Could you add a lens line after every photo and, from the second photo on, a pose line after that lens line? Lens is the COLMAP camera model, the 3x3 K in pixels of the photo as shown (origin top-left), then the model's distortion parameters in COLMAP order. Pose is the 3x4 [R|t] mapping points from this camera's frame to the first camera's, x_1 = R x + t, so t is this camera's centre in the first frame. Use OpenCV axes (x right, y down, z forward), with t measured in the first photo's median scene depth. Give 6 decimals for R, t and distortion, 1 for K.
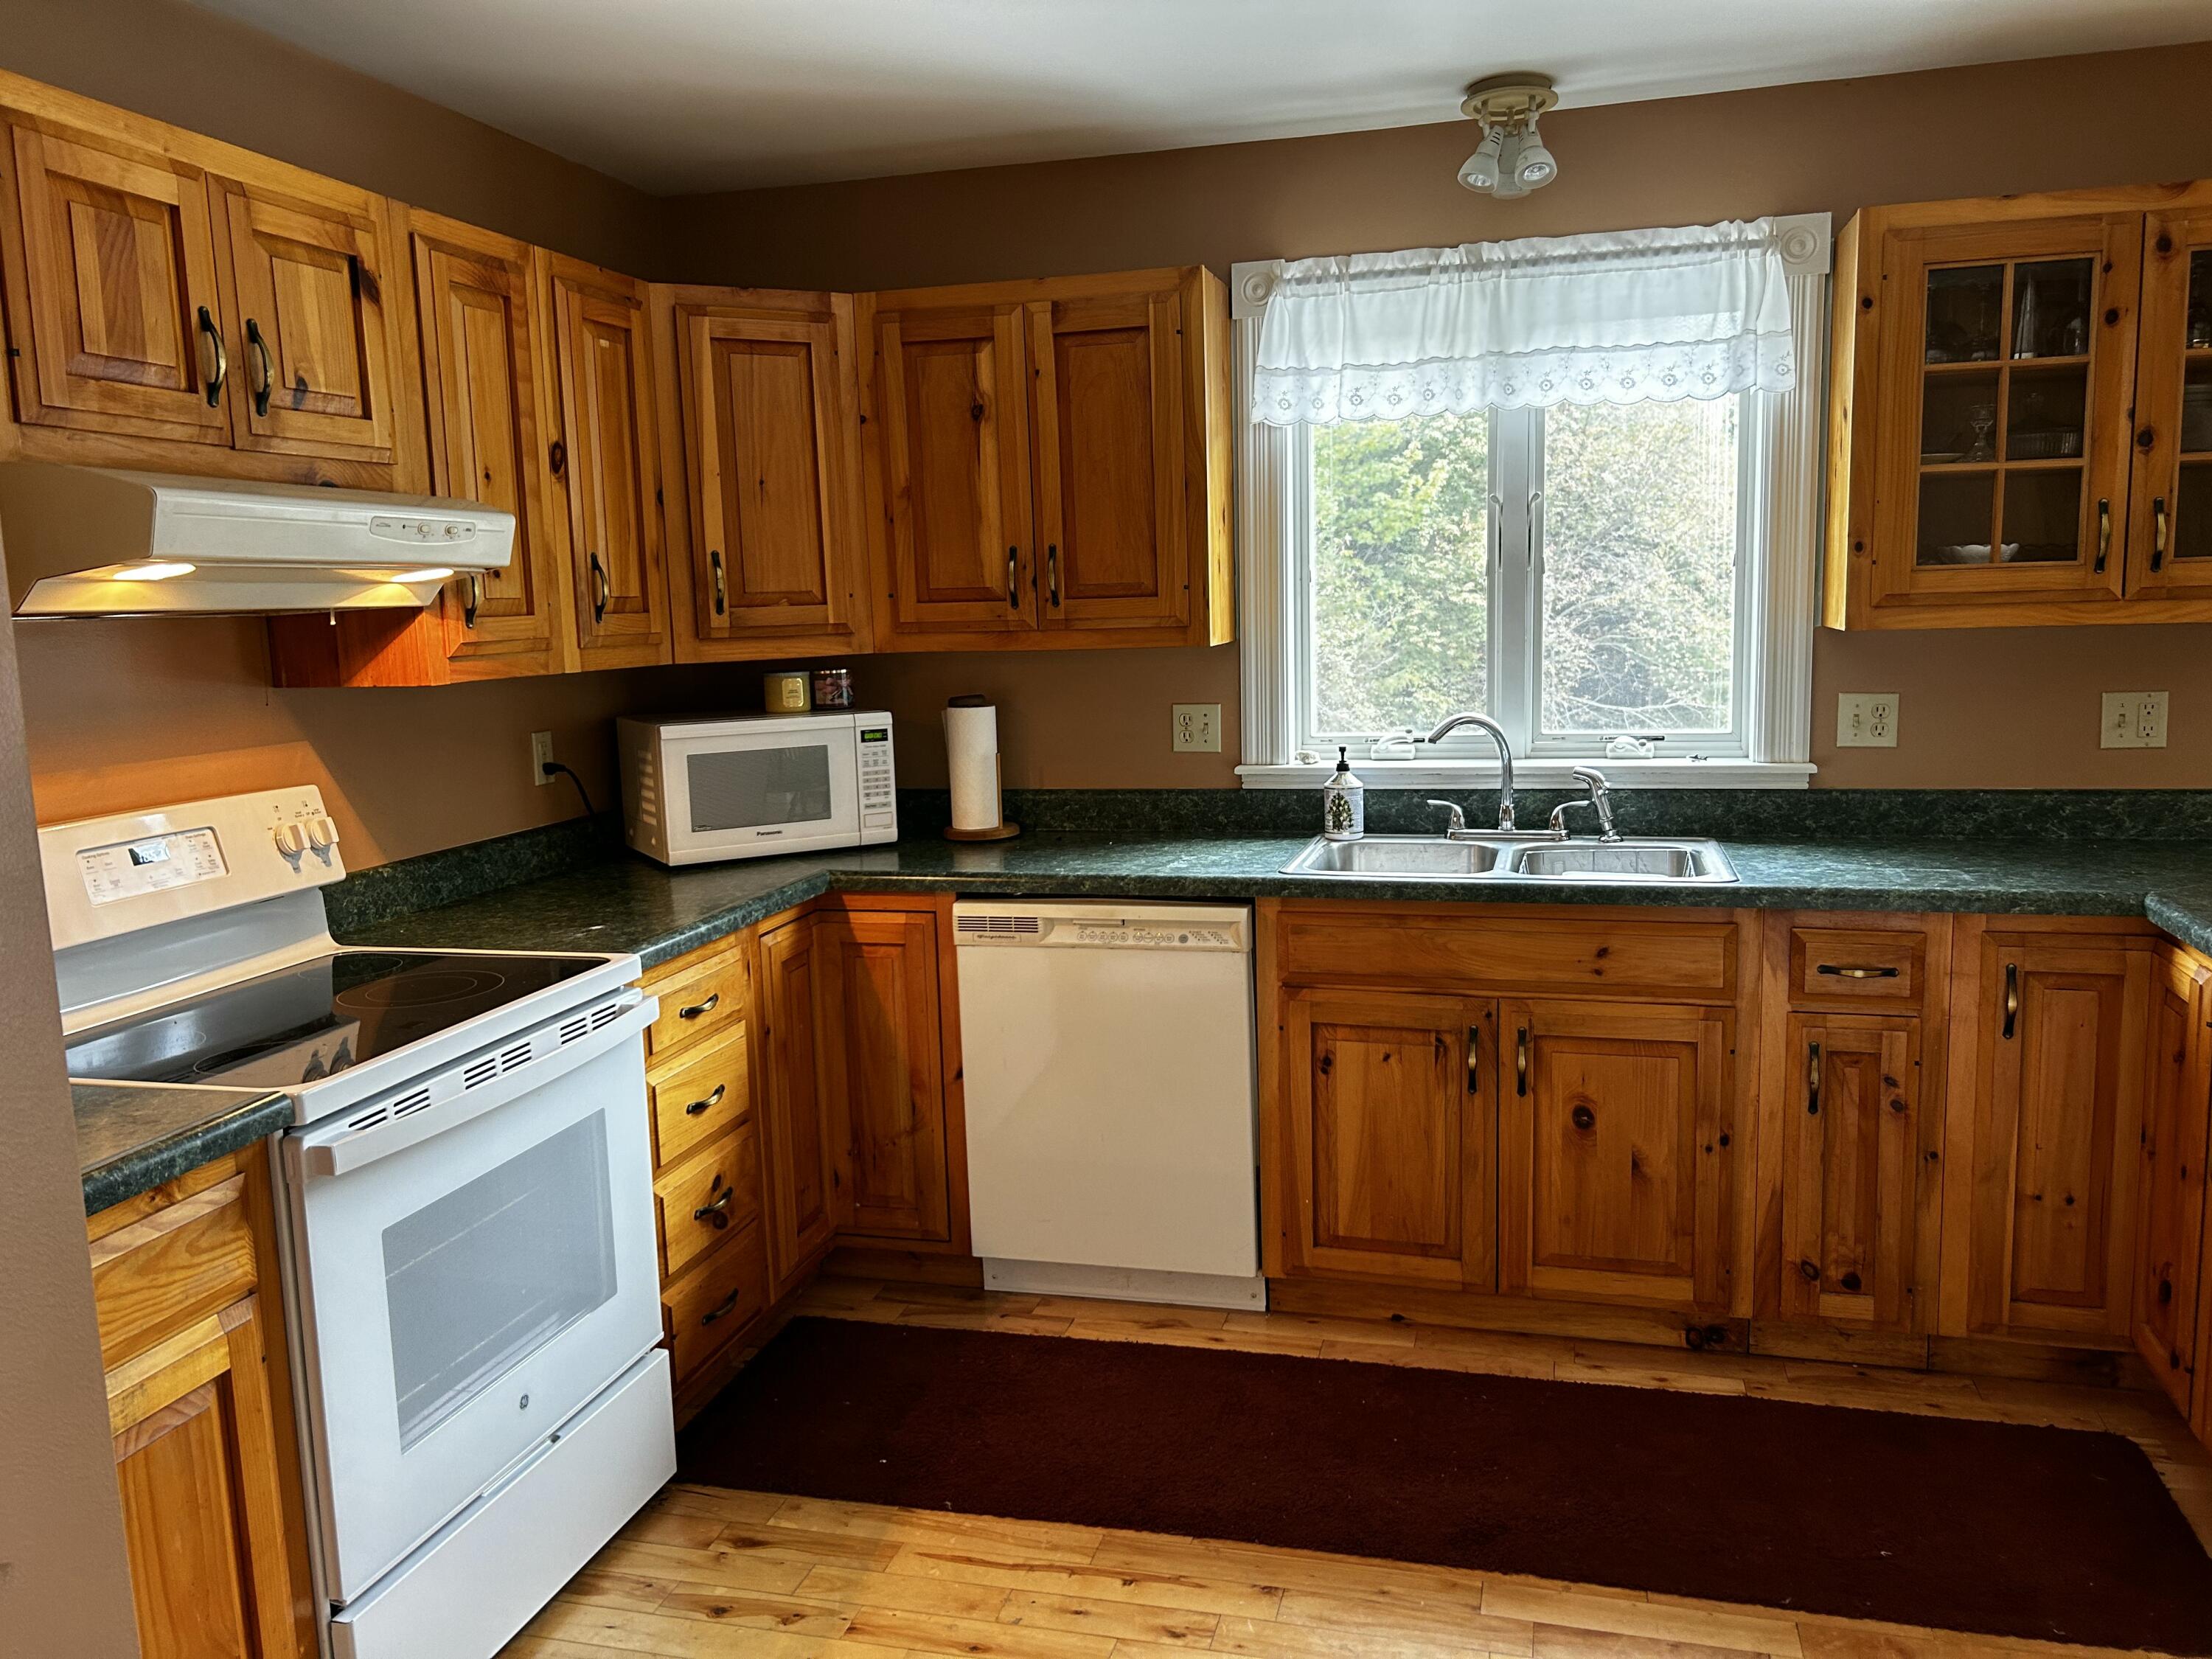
lens RADIAL K [[1663.3, 0, 1109.1], [0, 1663.3, 822.3], [0, 0, 1]] dist [0.046069, -0.023431]
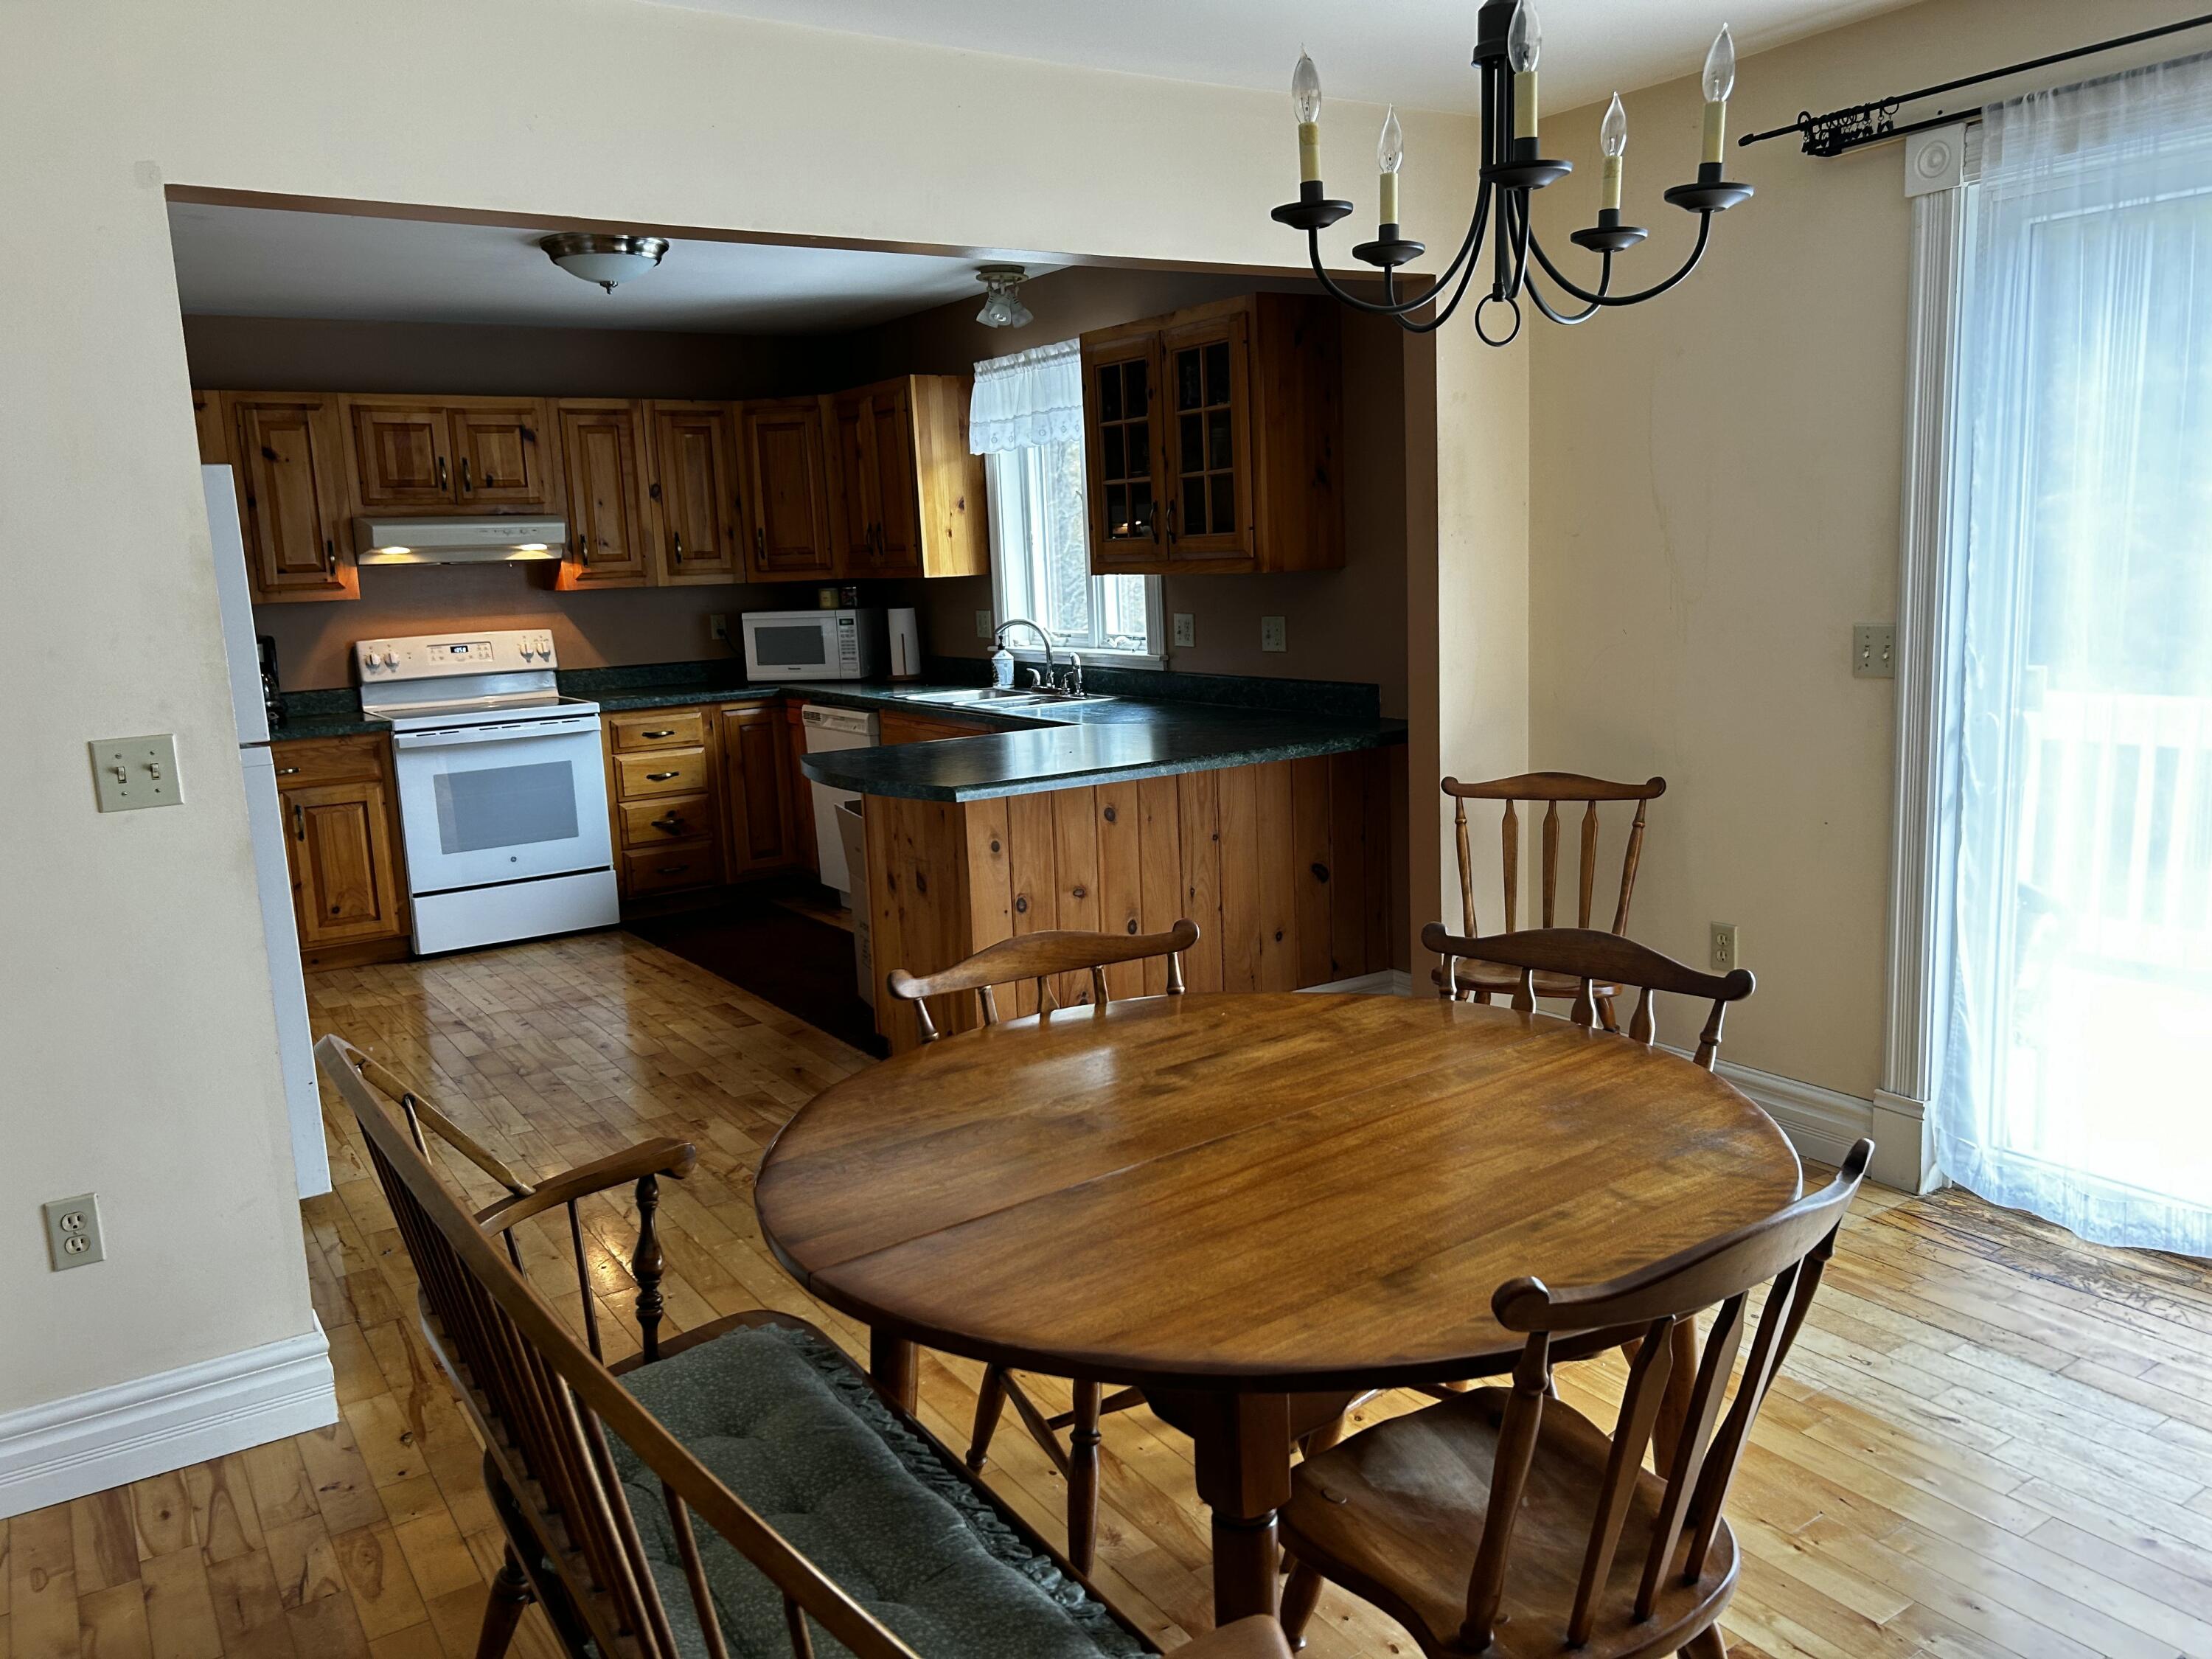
lens RADIAL K [[1580.9, 0, 1102.9], [0, 1580.9, 827.9], [0, 0, 1]] dist [0.023844, 0.003658]
pose [[0.756896, 0.115327, -0.643280, 1.459739], [-0.073702, 0.993090, 0.091322, -0.004778], [0.649367, -0.021710, 0.760166, -0.234622]]
